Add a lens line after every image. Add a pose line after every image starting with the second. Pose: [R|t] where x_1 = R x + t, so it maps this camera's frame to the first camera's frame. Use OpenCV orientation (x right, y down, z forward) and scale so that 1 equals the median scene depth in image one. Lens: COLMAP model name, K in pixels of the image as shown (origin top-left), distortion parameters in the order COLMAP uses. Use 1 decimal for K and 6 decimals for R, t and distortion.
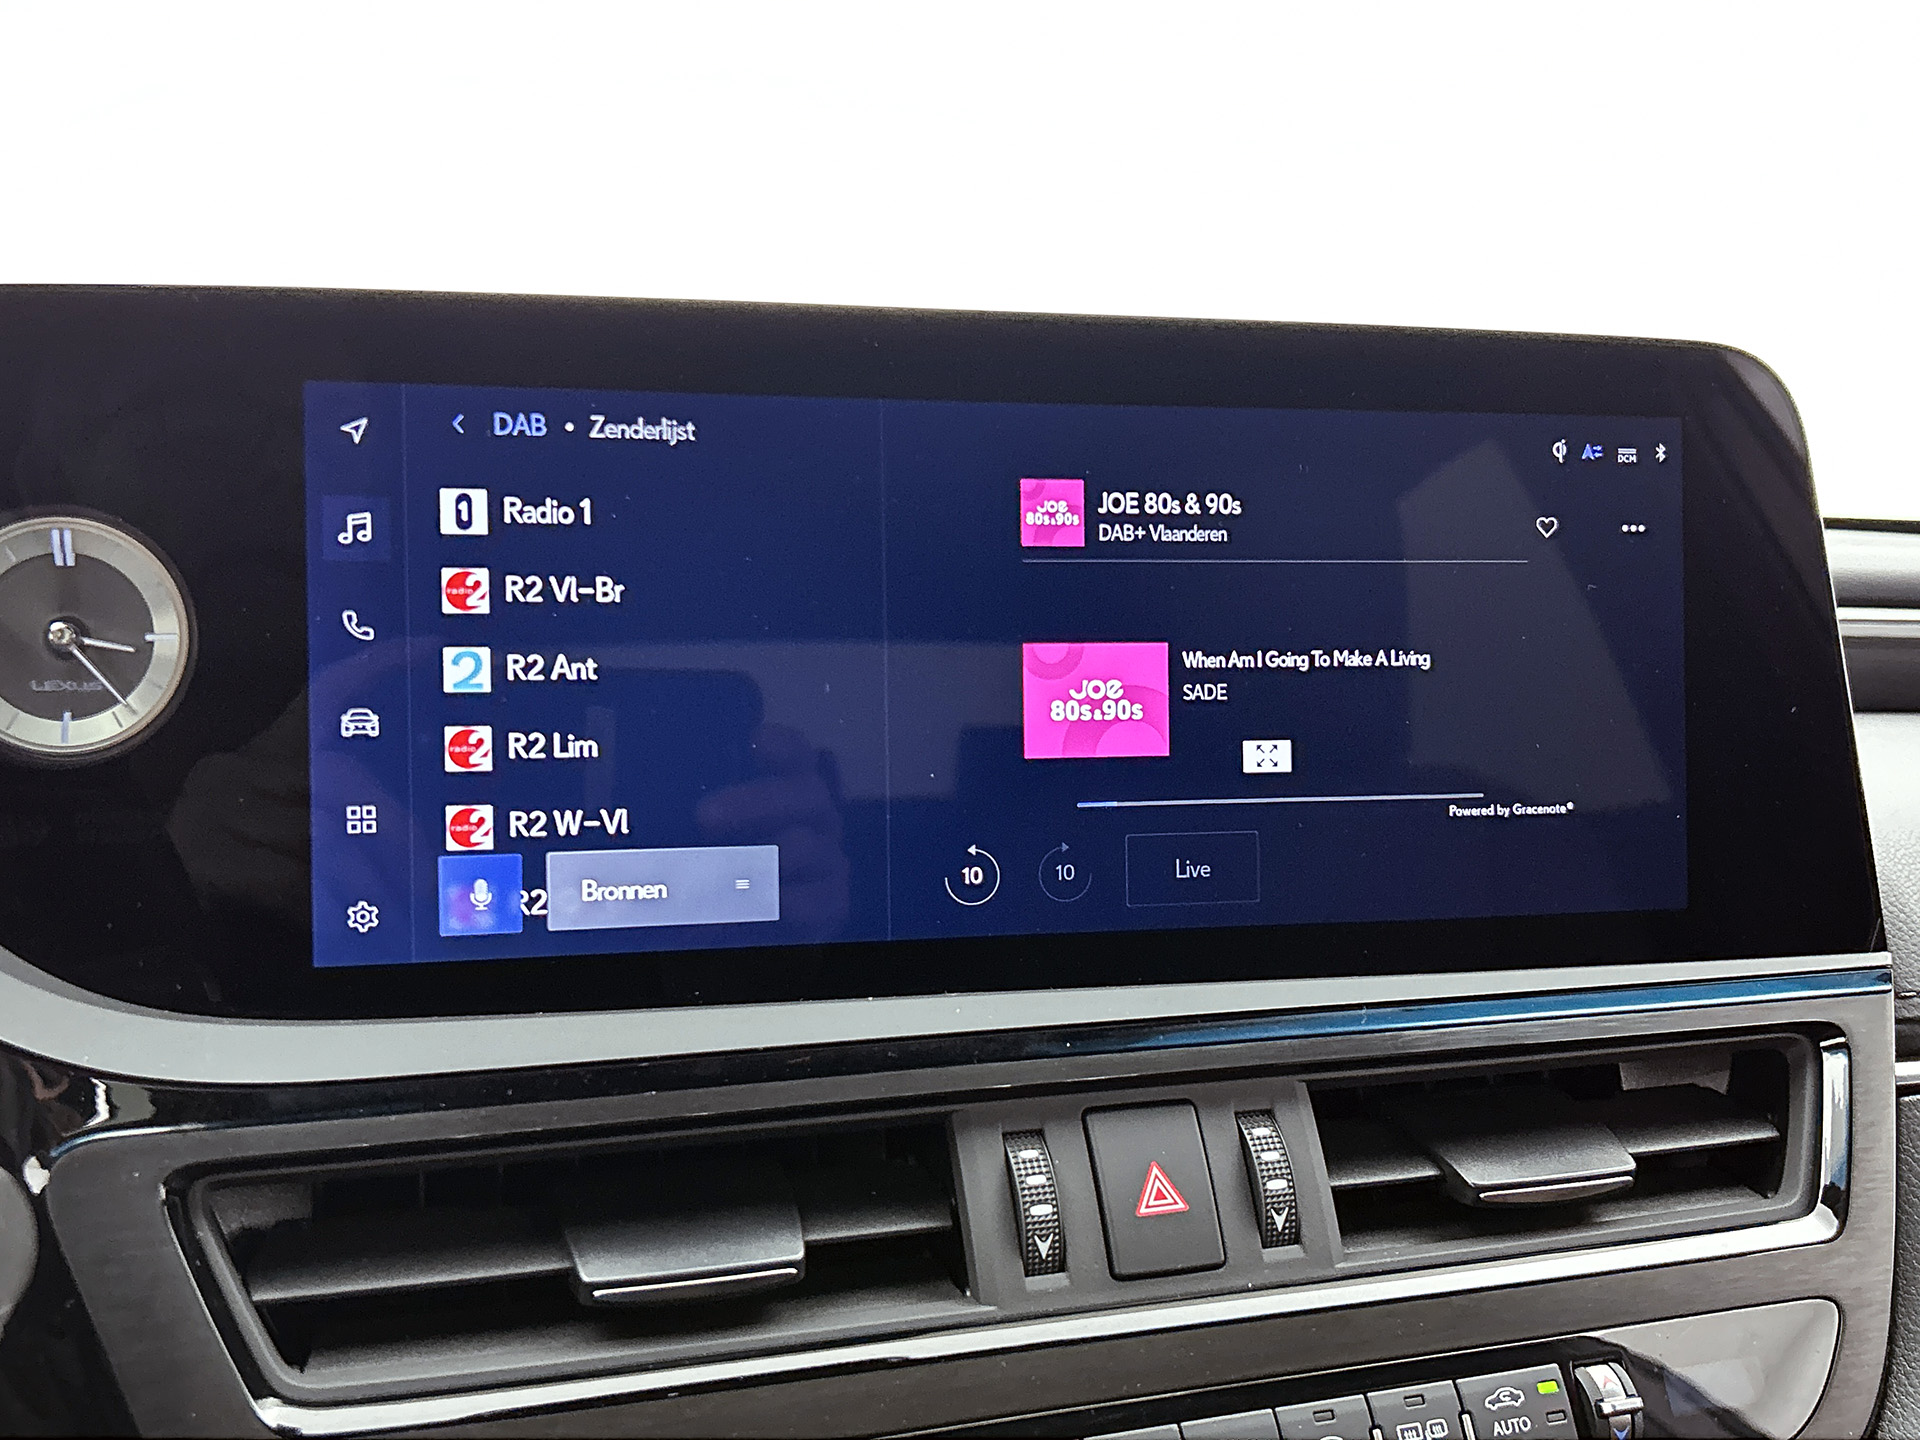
lens RADIAL K [[1920.4, 0, 968.0], [0, 1920.4, 751.7], [0, 0, 1]] dist [0.111794, -0.295484]
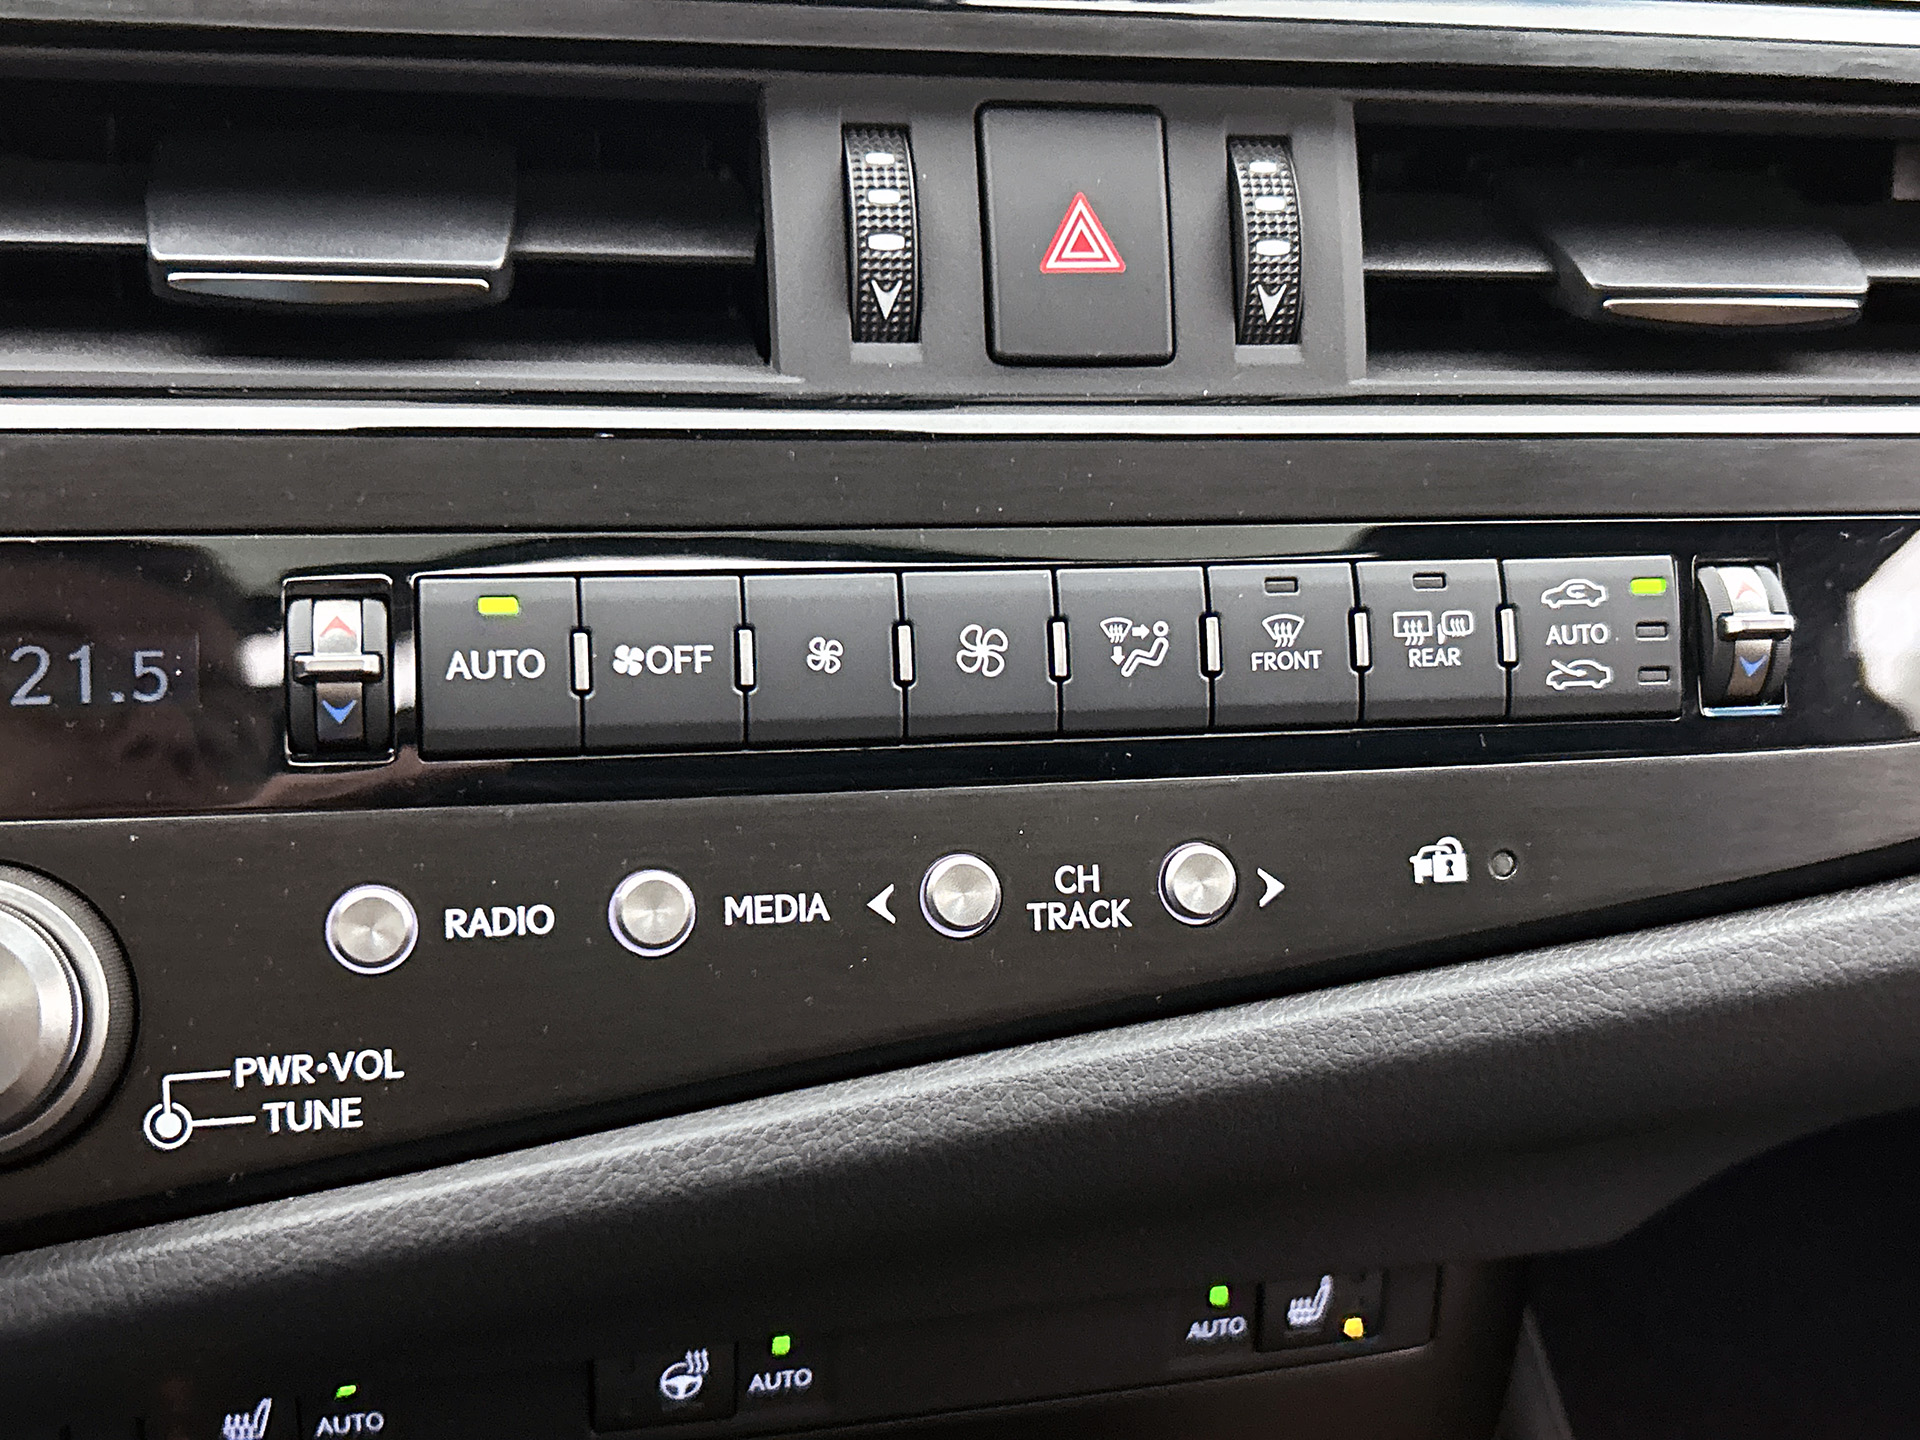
lens RADIAL K [[2271.9, 0, 960.0], [0, 2271.9, 720.0], [0, 0, 1]] dist [0.133807, -0.448915]
pose [[0.989631, 0.103506, -0.099585, 0.153935], [-0.068535, 0.949593, 0.305903, 0.153104], [0.126228, -0.295906, 0.946840, 0.232706]]
